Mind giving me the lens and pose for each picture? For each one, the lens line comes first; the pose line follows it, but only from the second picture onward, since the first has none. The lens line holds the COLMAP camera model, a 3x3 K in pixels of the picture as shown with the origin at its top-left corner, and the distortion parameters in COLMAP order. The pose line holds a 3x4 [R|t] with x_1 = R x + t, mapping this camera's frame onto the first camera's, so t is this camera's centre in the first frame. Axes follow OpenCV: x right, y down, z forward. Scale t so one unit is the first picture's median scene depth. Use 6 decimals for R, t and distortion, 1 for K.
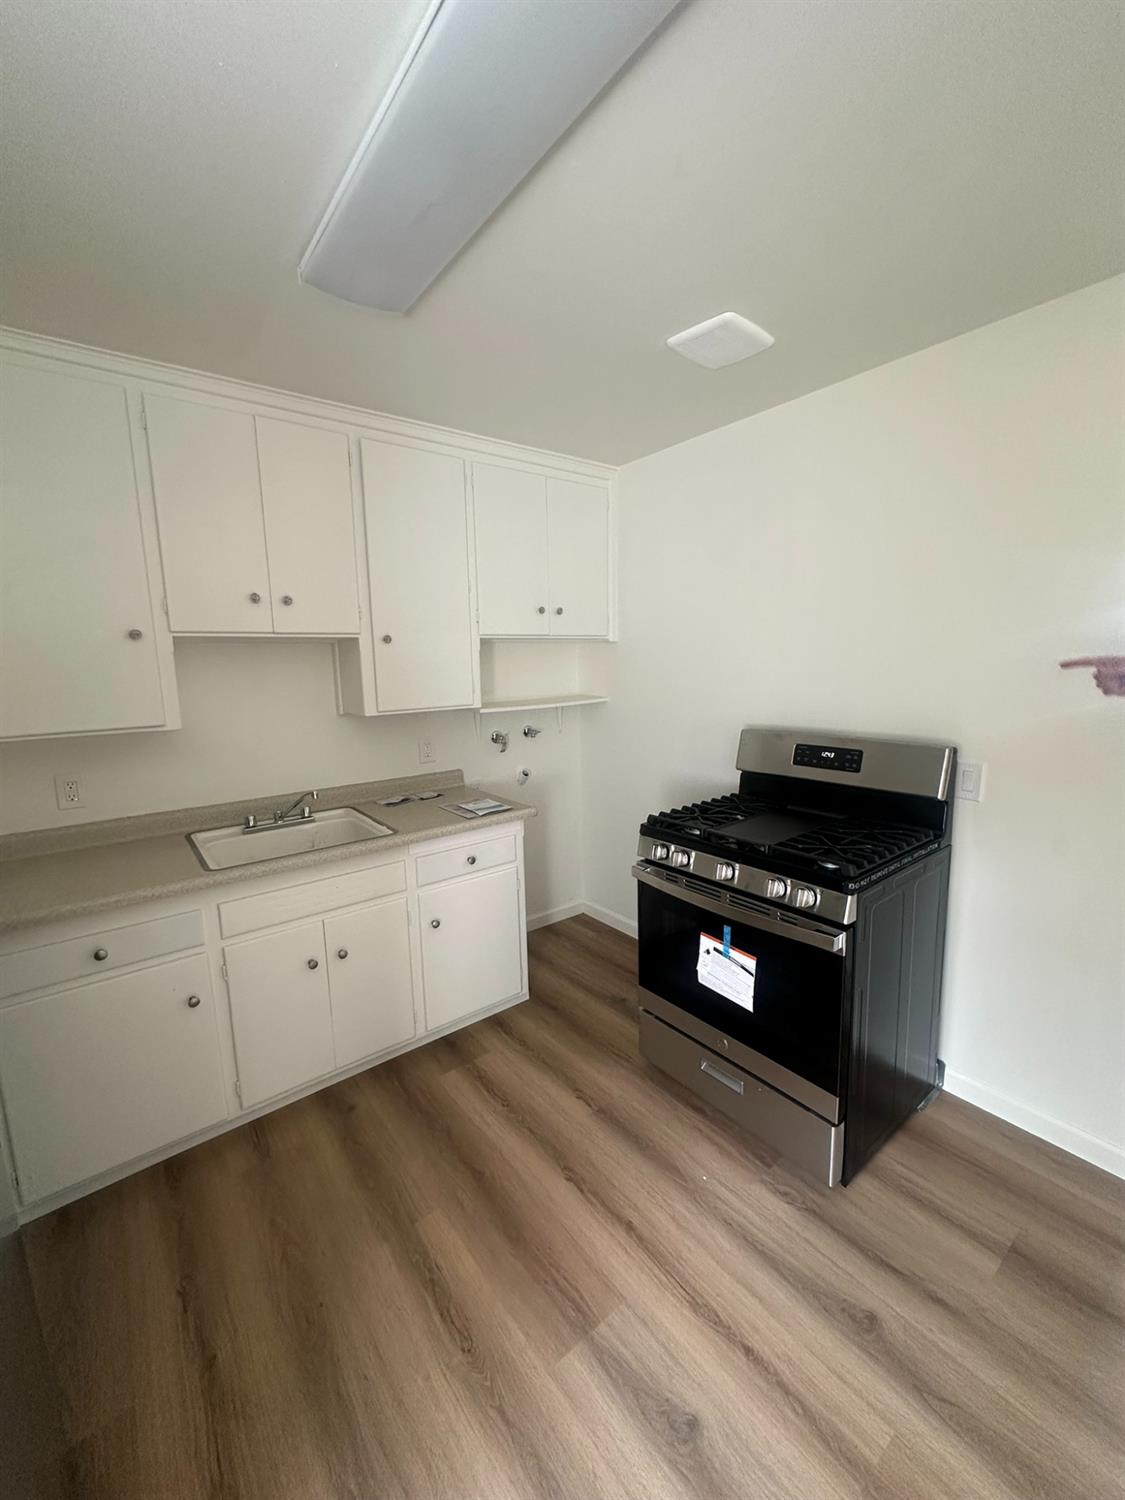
lens RADIAL K [[598.0, 0, 562.5], [0, 598.0, 750.0], [0, 0, 1]] dist [0.001836, 0.000387]
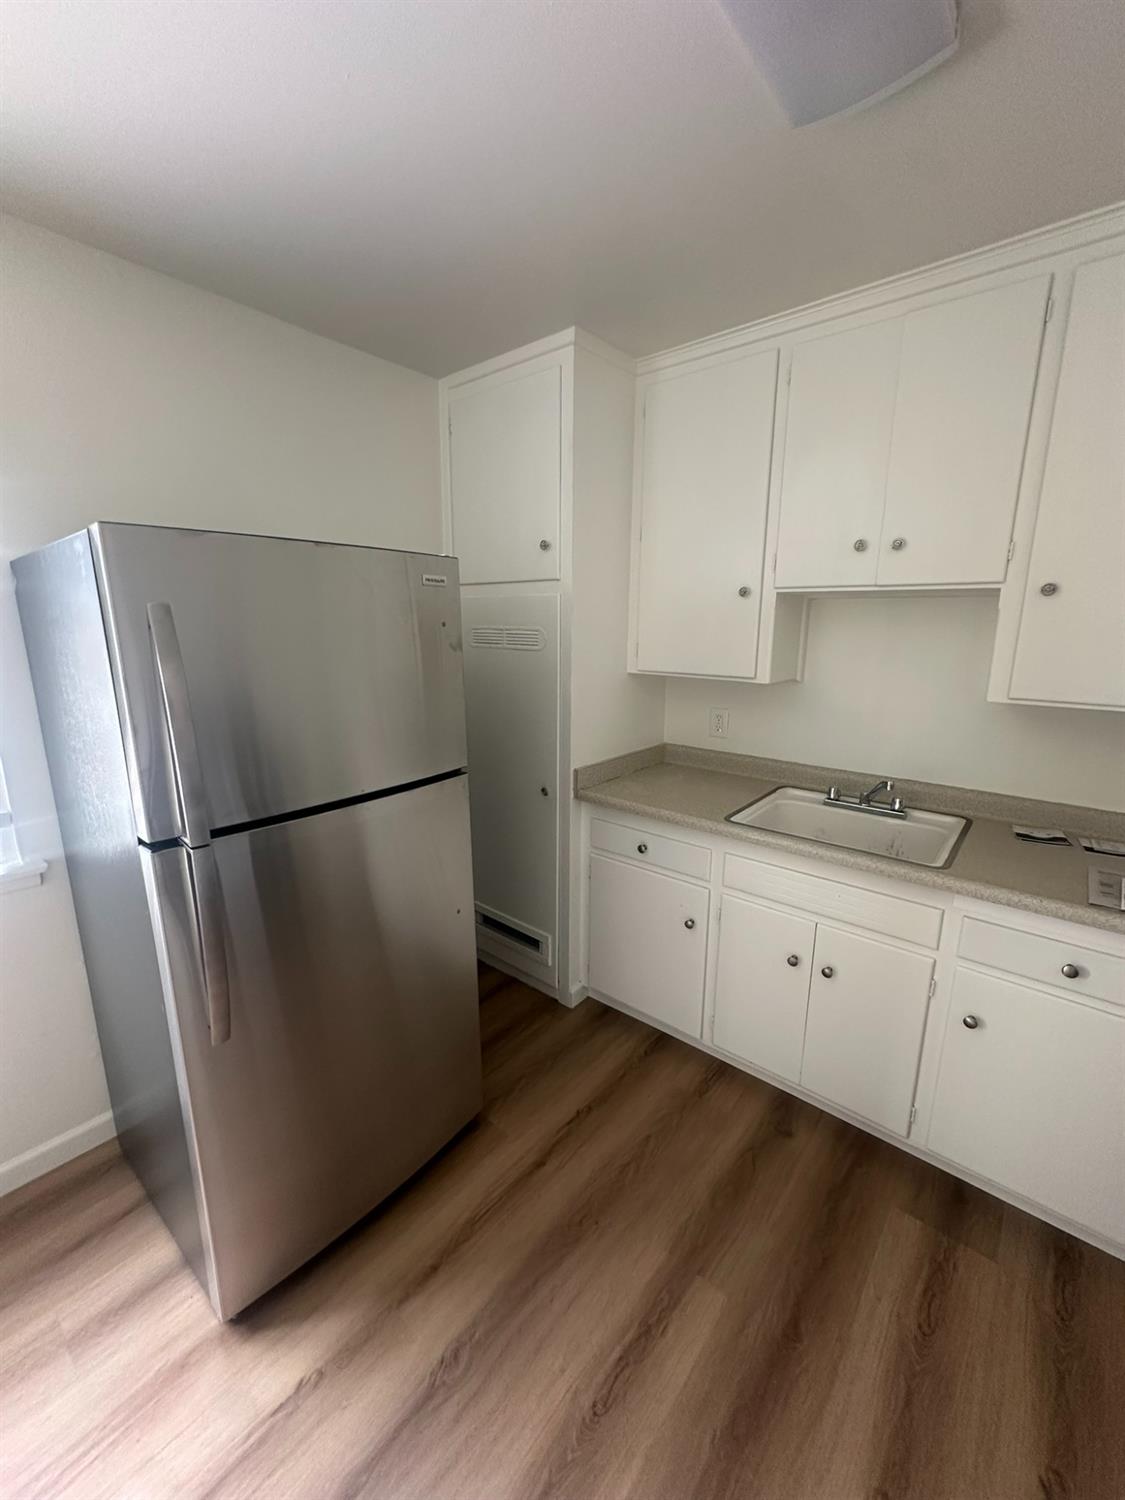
lens RADIAL K [[598.0, 0, 562.5], [0, 598.0, 750.0], [0, 0, 1]] dist [0.001836, 0.000387]
pose [[0.210573, 0.232952, -0.949417, 0.301987], [-0.157911, 0.966544, 0.202131, -0.078782], [0.964740, 0.107360, 0.240314, 0.430272]]
